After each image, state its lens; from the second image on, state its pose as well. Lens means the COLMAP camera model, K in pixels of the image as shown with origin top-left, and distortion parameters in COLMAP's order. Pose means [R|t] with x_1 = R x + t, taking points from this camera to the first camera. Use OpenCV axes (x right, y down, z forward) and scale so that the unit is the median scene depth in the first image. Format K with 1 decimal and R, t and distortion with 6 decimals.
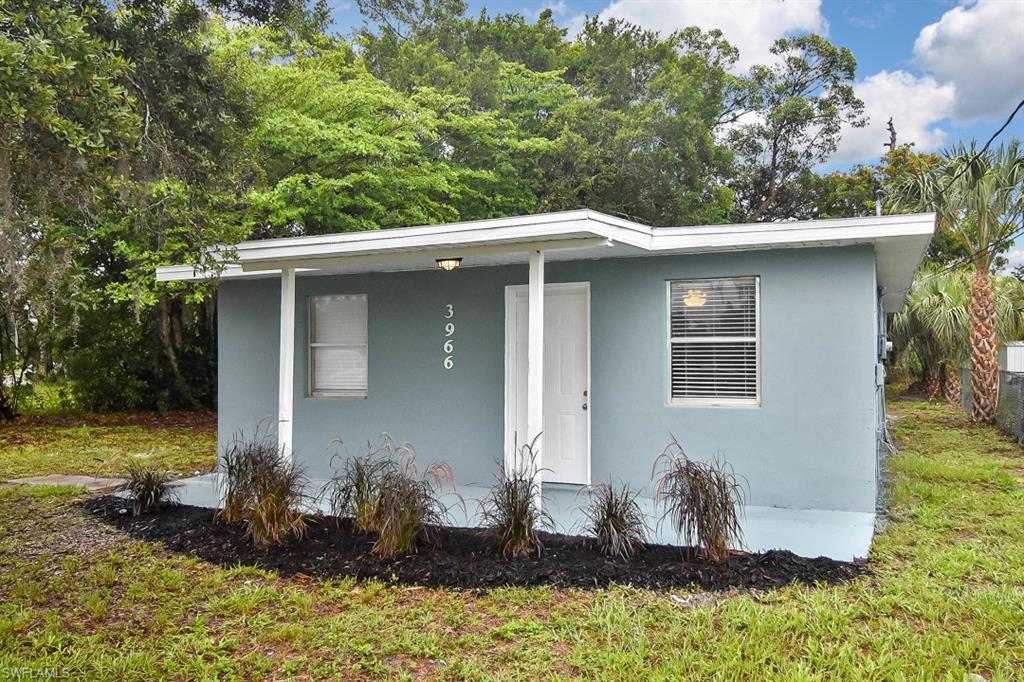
lens RADIAL K [[808.5, 0, 536.7], [0, 808.5, 344.9], [0, 0, 1]] dist [0.001150, -0.001186]
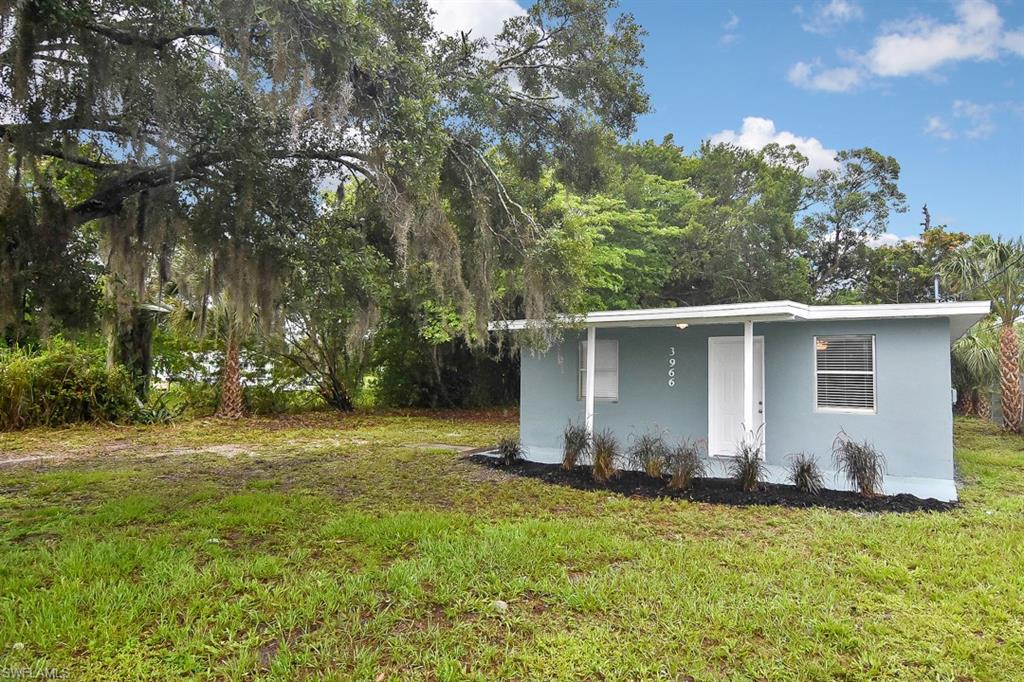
lens RADIAL K [[602.5, 0, 557.5], [0, 602.5, 332.6], [0, 0, 1]] dist [-0.014496, -0.001437]
pose [[0.991403, 0.012179, -0.130274, -0.061222], [-0.019452, 0.998313, -0.054703, -0.002696], [0.129388, 0.056767, 0.989968, -0.088931]]
